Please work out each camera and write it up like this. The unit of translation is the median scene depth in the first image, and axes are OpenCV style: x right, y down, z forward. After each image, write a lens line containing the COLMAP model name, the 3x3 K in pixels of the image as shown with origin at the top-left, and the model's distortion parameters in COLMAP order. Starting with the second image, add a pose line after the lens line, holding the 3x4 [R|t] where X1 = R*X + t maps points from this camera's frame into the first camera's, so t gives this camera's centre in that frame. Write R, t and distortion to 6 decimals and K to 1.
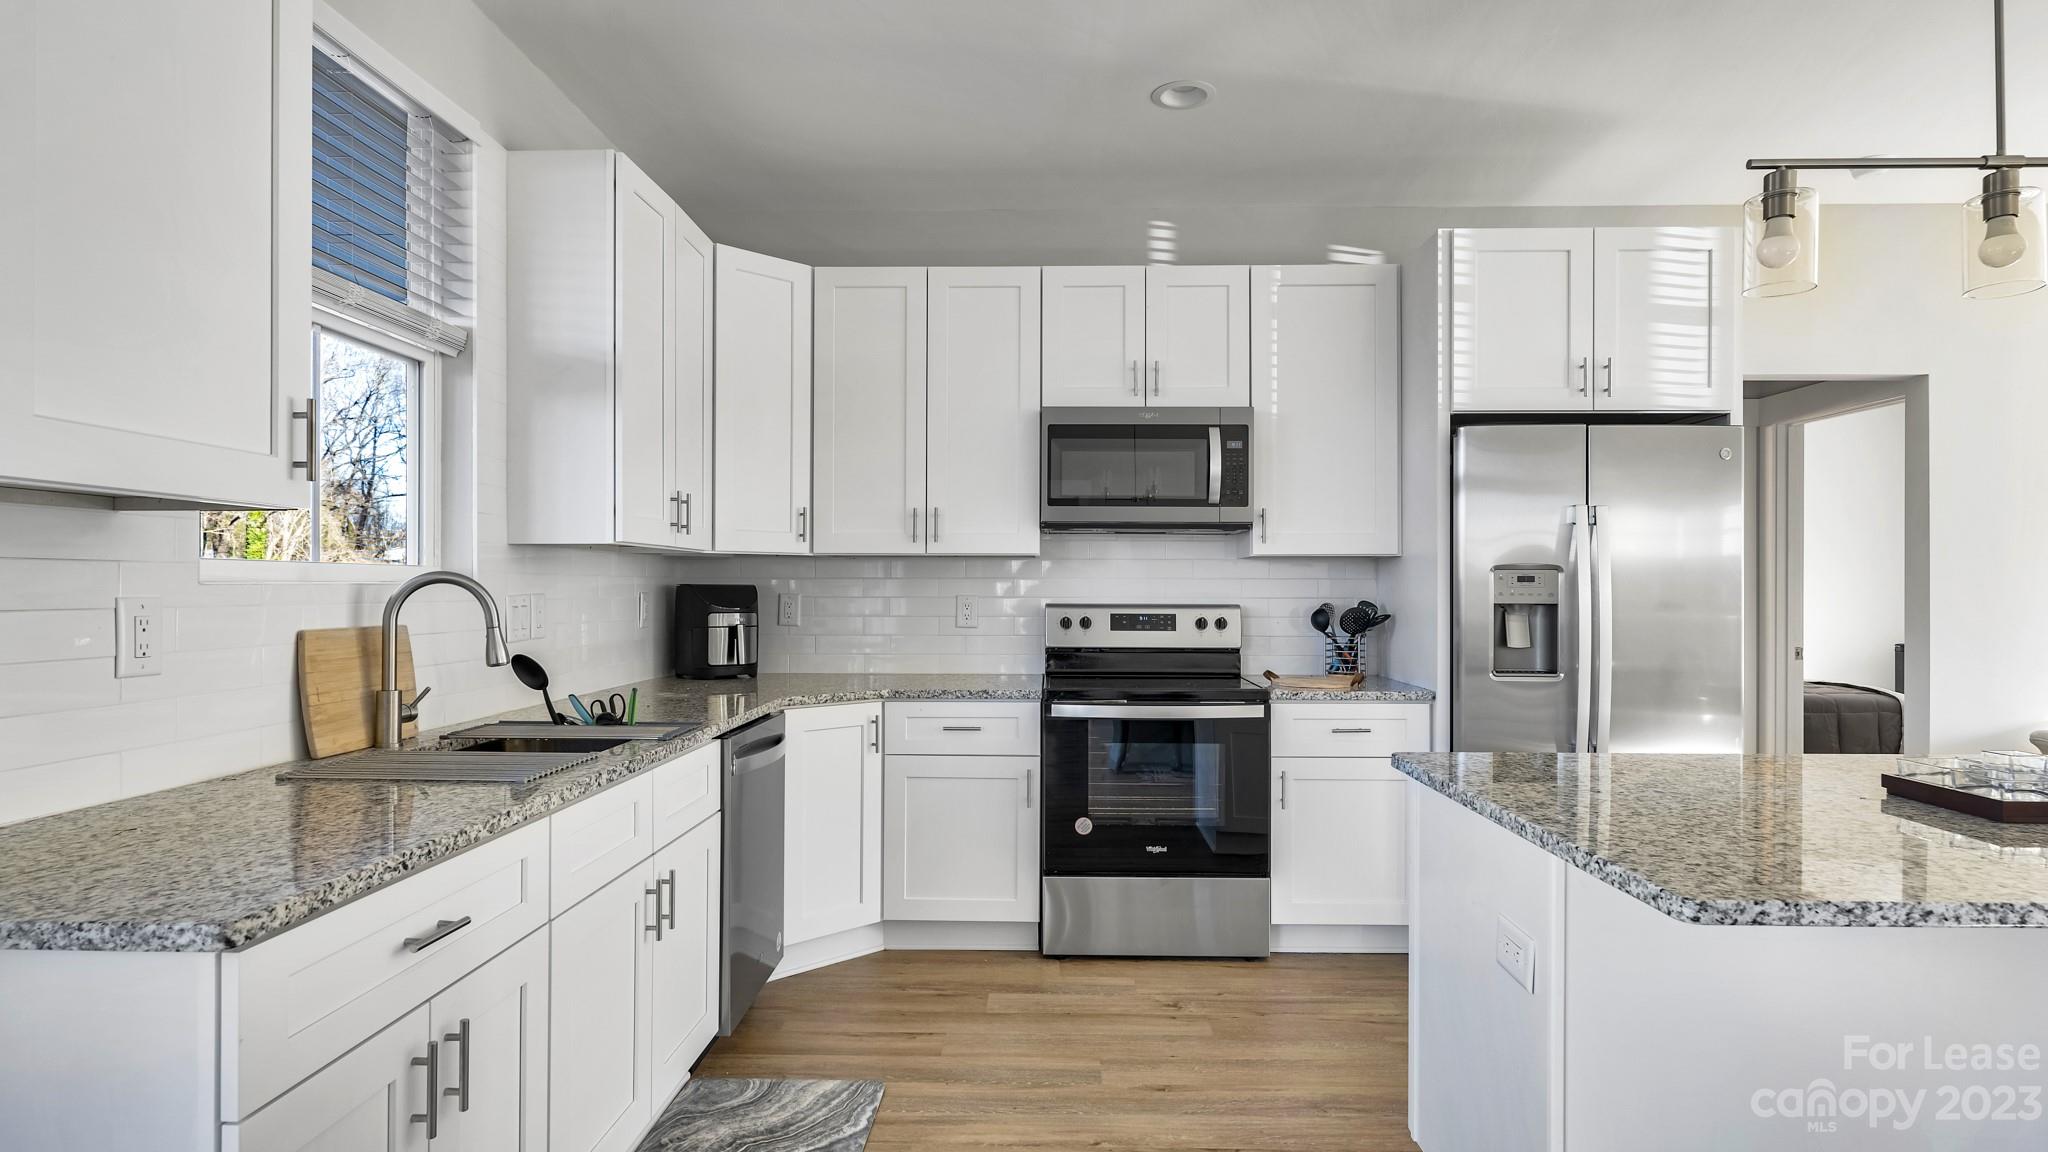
lens RADIAL K [[1070.6, 0, 1025.3], [0, 1070.6, 586.6], [0, 0, 1]] dist [-0.005119, -0.002222]
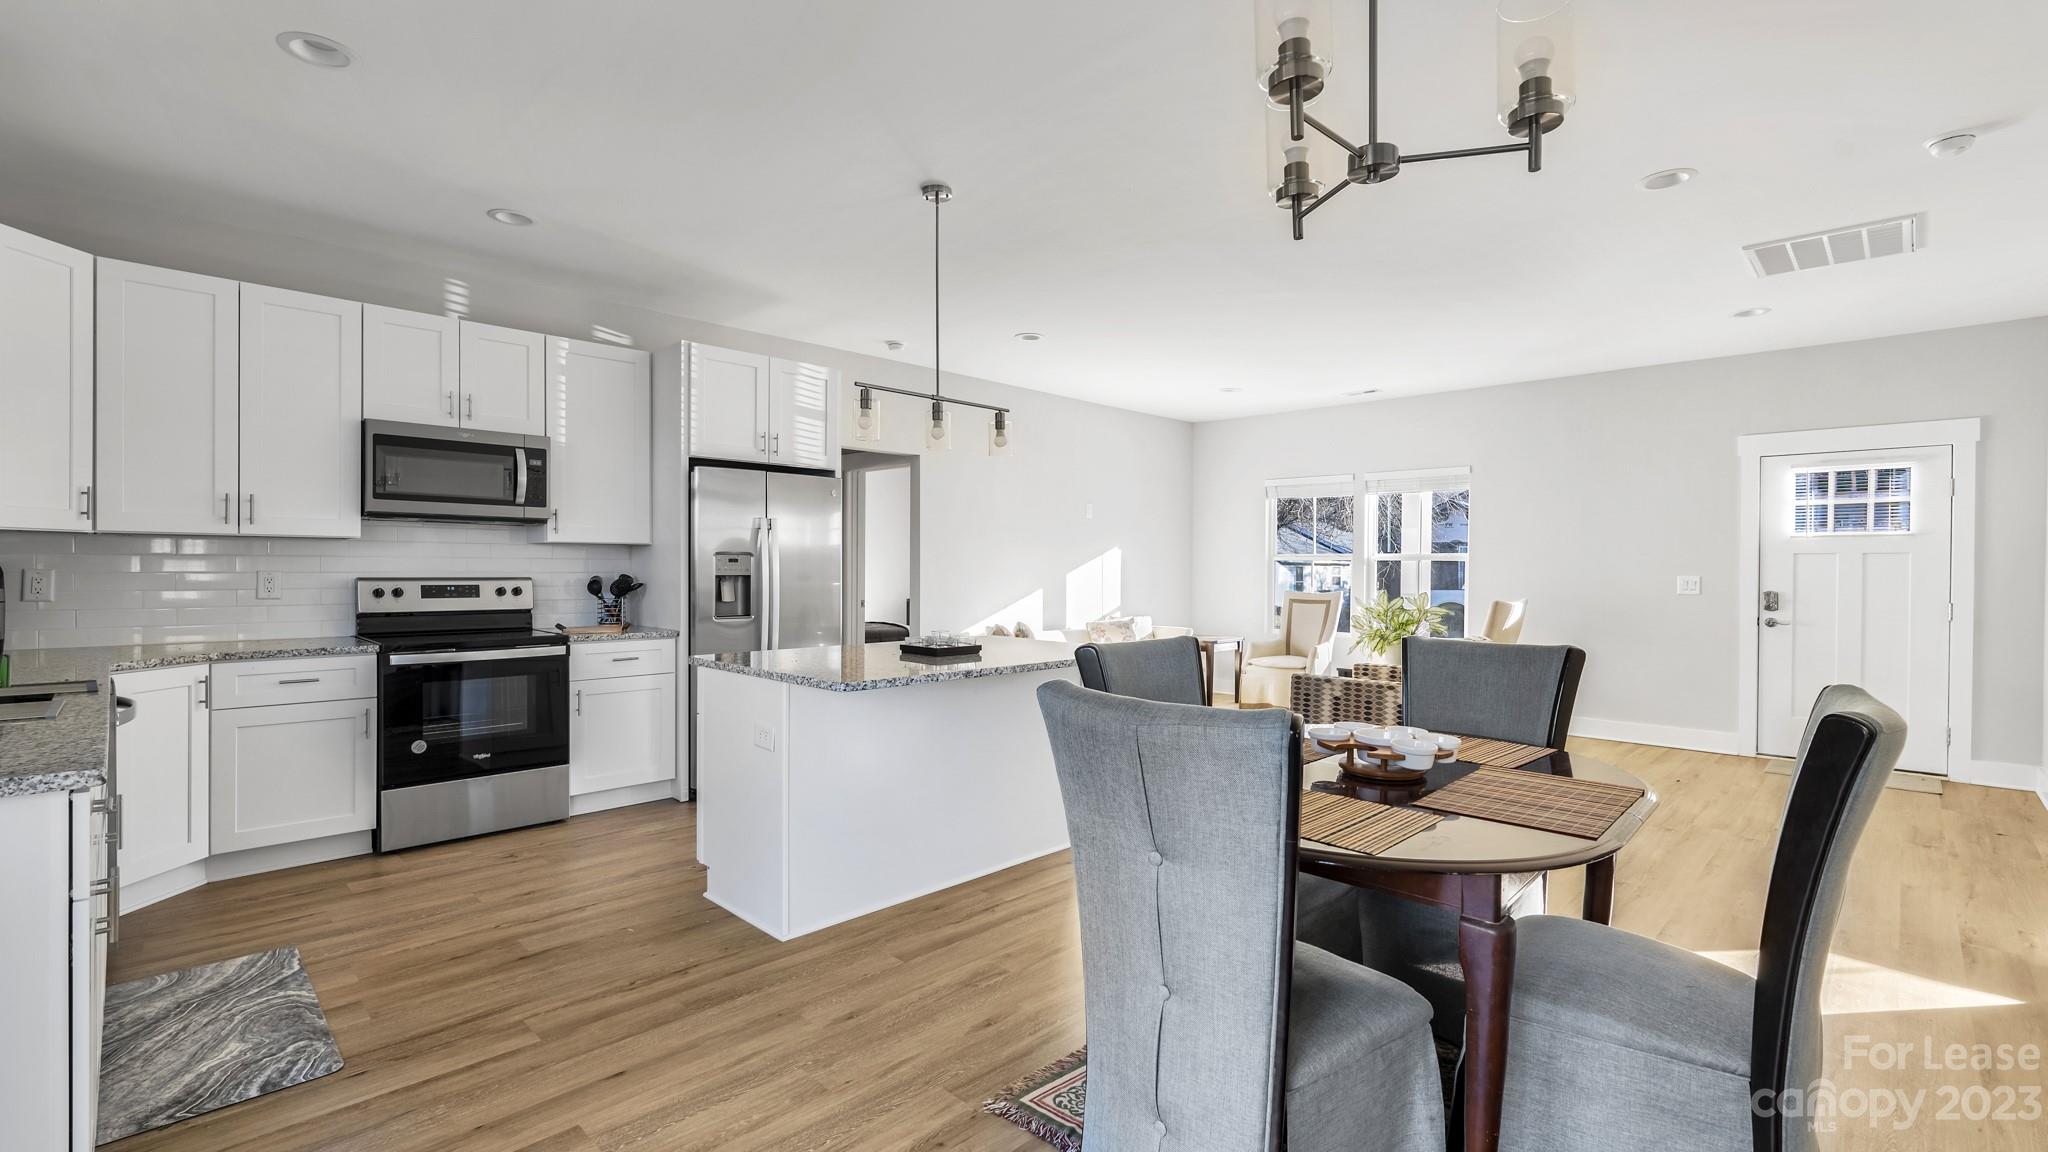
lens RADIAL K [[899.9, 0, 1031.2], [0, 899.9, 578.5], [0, 0, 1]] dist [-0.003291, -0.000767]
pose [[0.680165, -0.007767, 0.733018, -0.235482], [-0.001762, 0.999924, 0.012230, 0.003389], [-0.733057, -0.009610, 0.680099, -0.287543]]
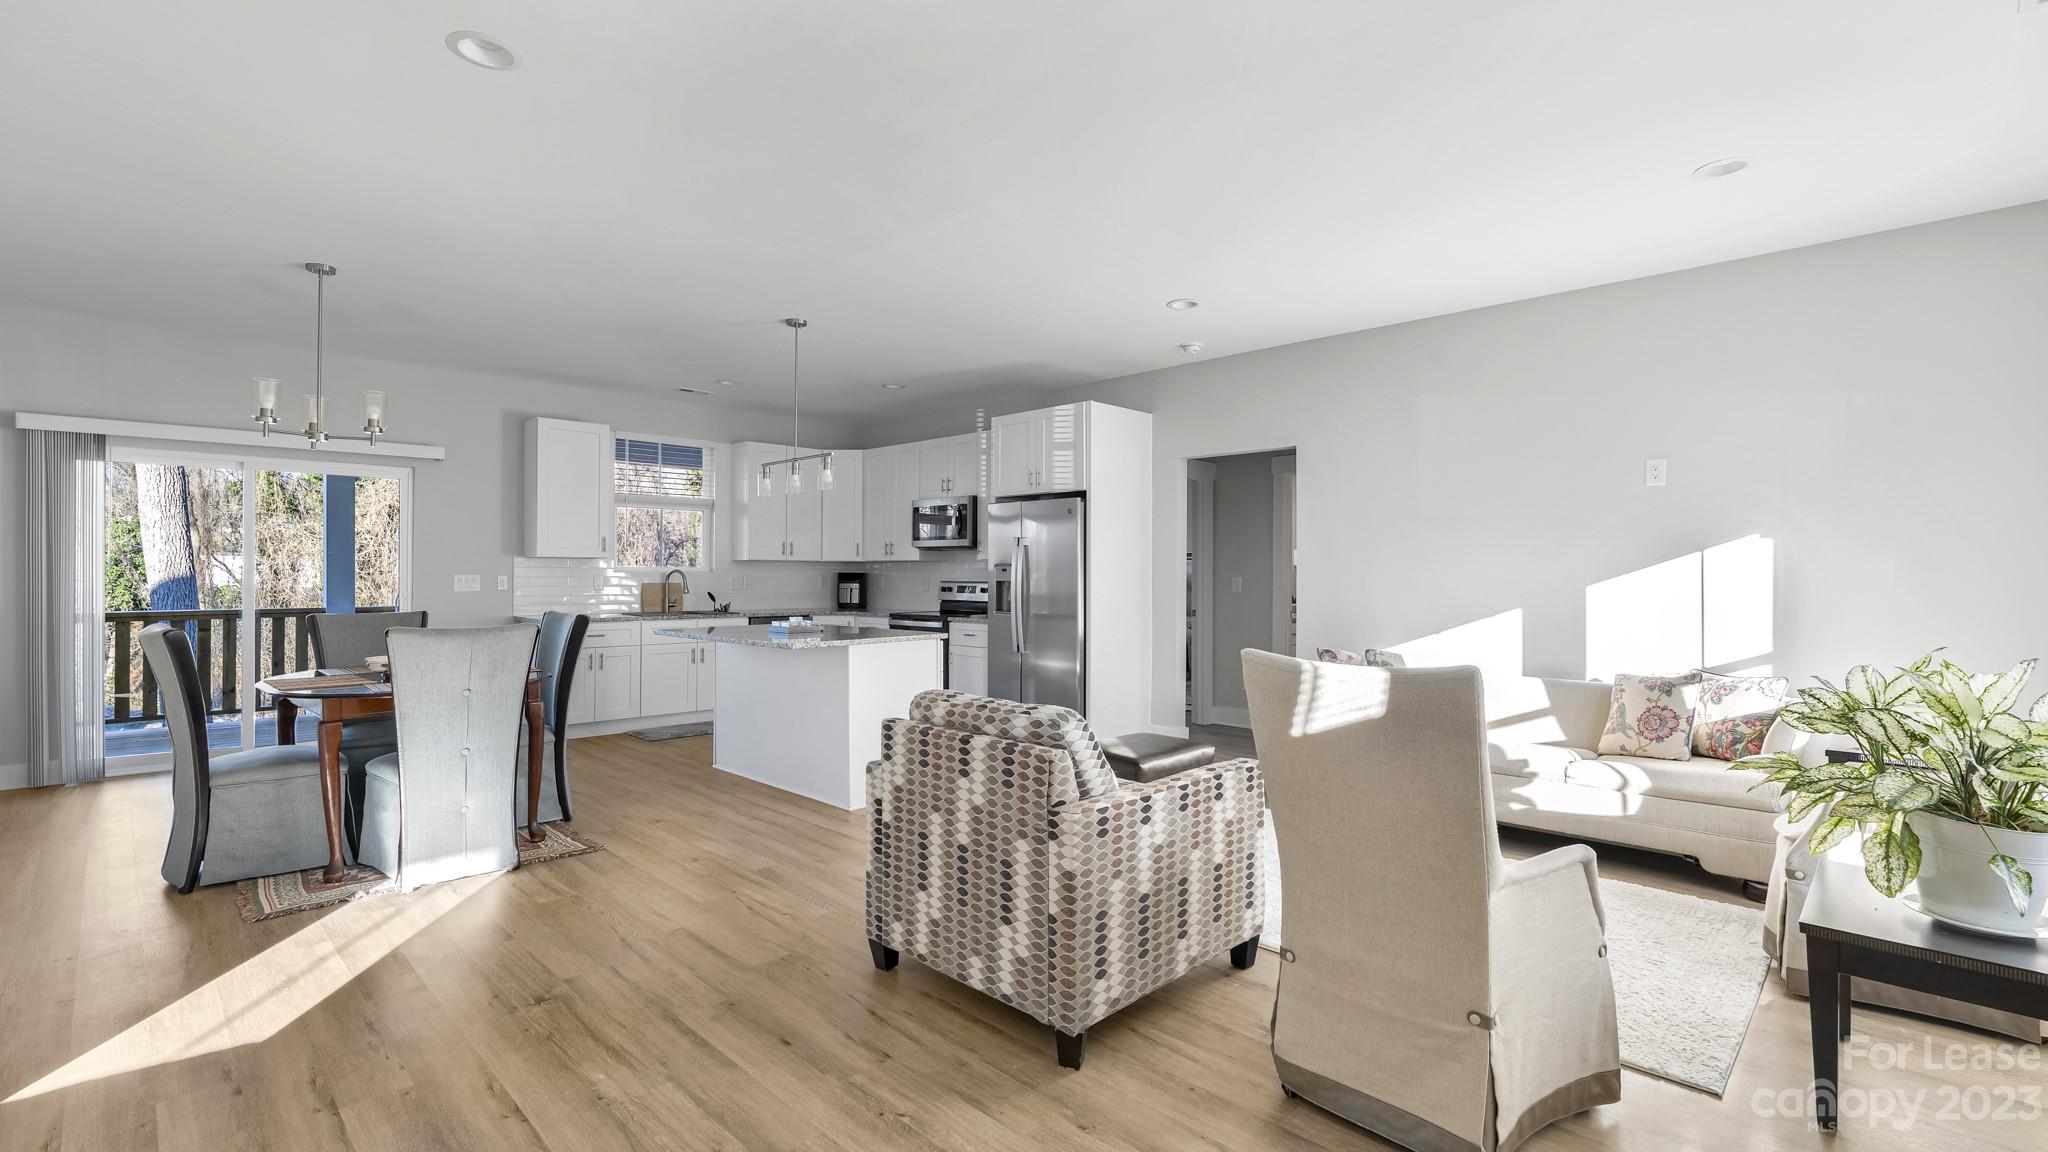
lens RADIAL K [[899.9, 0, 1029.4], [0, 899.9, 574.5], [0, 0, 1]] dist [-0.003291, -0.000767]
pose [[0.730913, -0.000423, -0.682471, 1.727740], [-0.001040, 0.999998, -0.001734, 0.005696], [0.682470, 0.001977, 0.730911, -0.351797]]
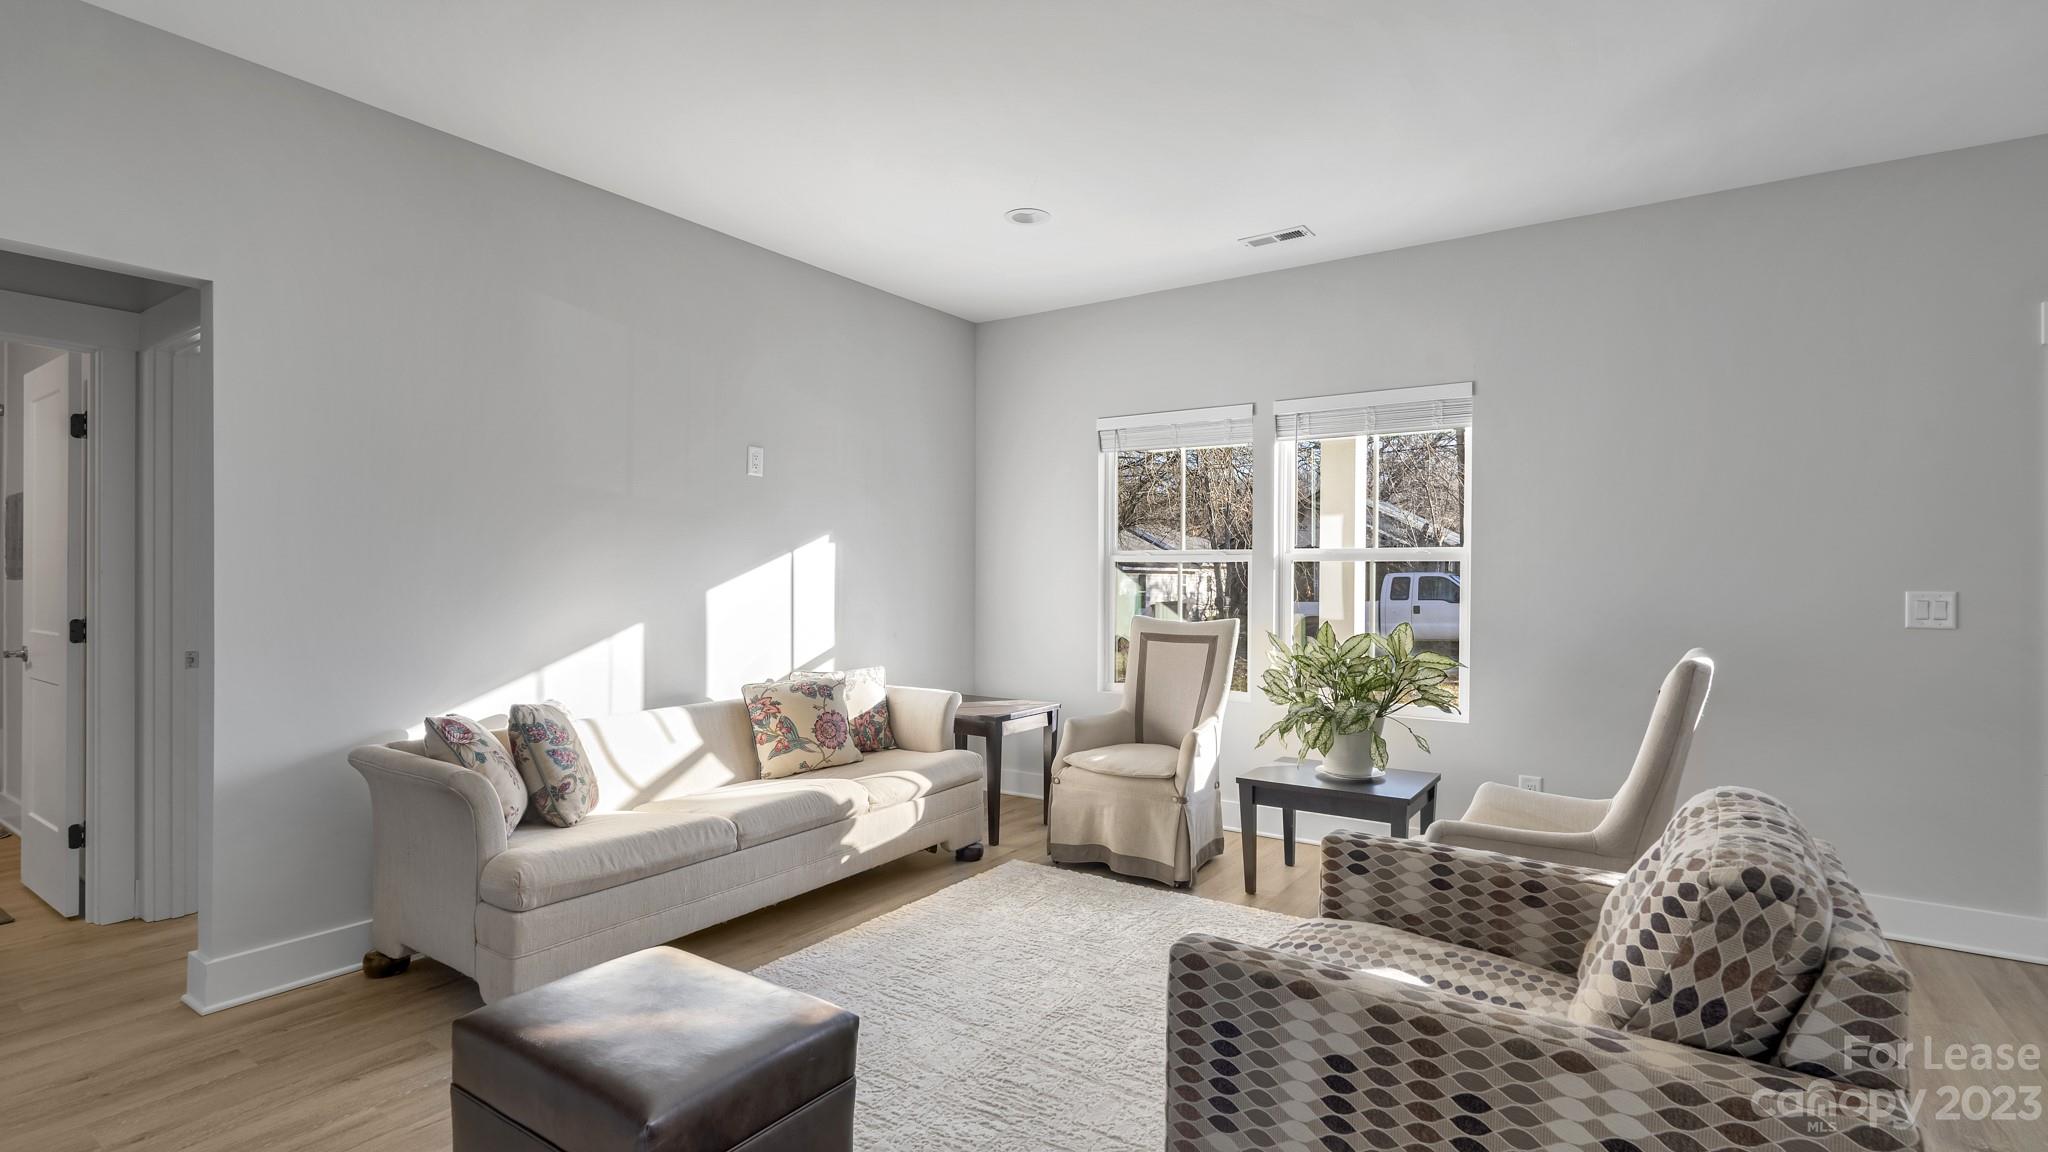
lens RADIAL K [[957.8, 0, 1039.3], [0, 957.8, 575.8], [0, 0, 1]] dist [-0.000877, 0.000894]
pose [[0.533199, -0.000640, 0.845990, 0.686133], [-0.001525, 0.999997, 0.001718, 0.003075], [-0.845988, -0.002206, 0.533197, 0.195738]]
